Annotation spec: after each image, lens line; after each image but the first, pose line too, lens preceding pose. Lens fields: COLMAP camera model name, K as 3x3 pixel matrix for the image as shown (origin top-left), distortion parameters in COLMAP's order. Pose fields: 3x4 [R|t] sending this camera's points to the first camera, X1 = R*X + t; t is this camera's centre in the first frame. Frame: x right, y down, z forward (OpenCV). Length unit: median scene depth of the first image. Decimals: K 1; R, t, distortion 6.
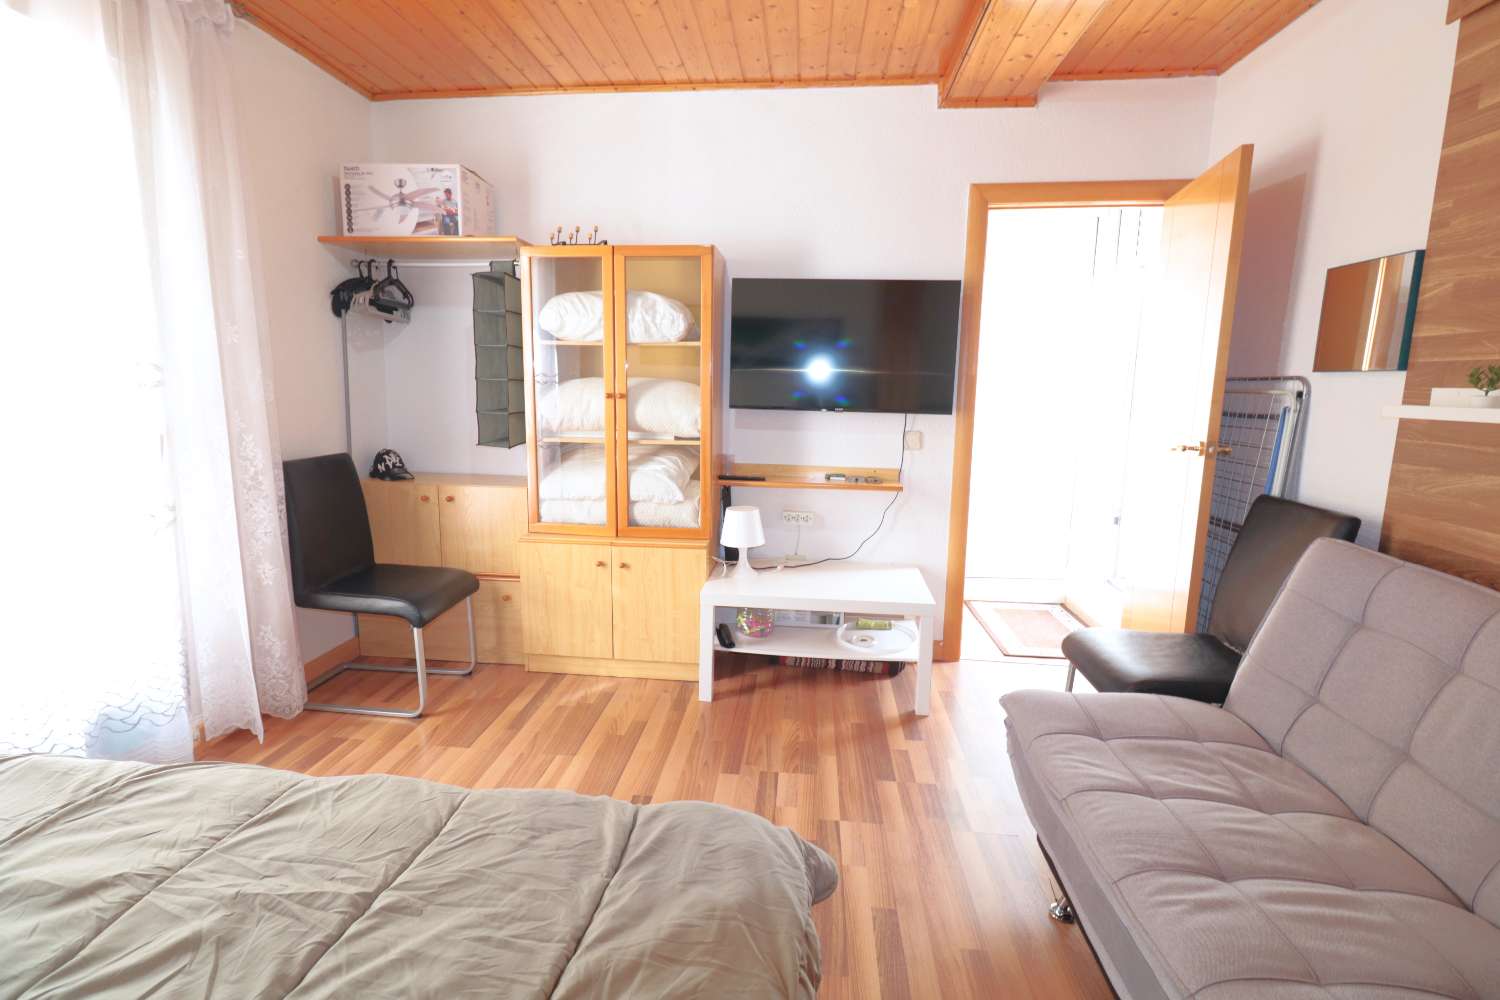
lens RADIAL K [[690.6, 0, 747.7], [0, 690.6, 491.4], [0, 0, 1]] dist [0.000798, 0.000039]
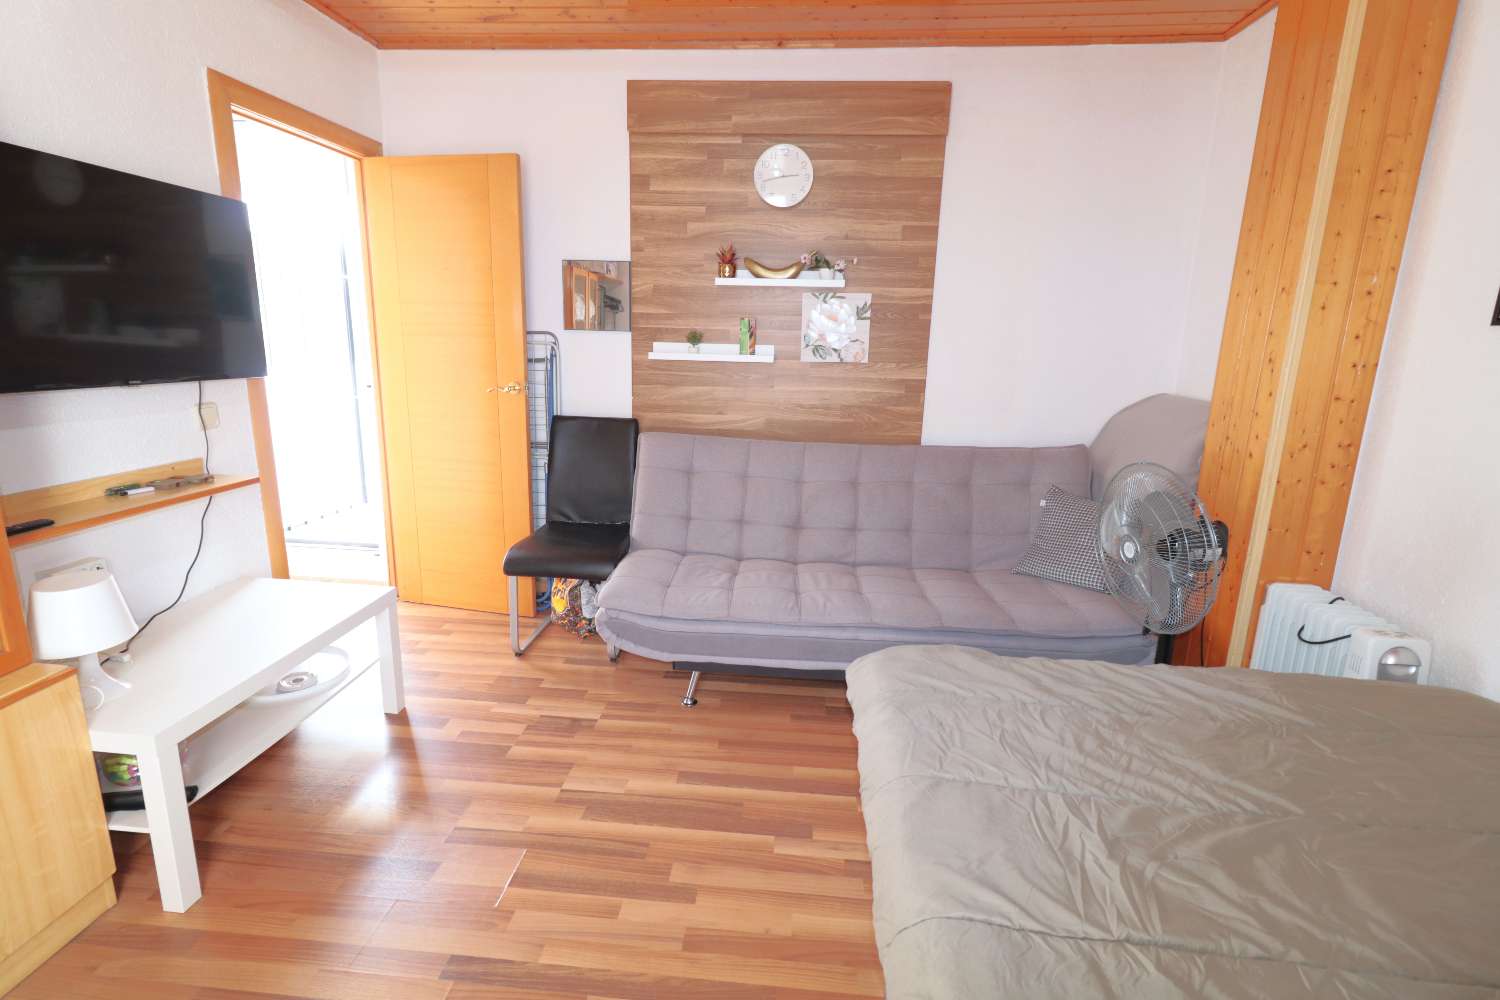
lens RADIAL K [[687.5, 0, 740.4], [0, 687.5, 486.4], [0, 0, 1]] dist [0.001950, 0.000669]
pose [[-0.015131, -0.232754, 0.972418, -0.730446], [0.128247, 0.964045, 0.232746, -0.146360], [-0.991627, 0.128231, 0.015263, 0.657040]]
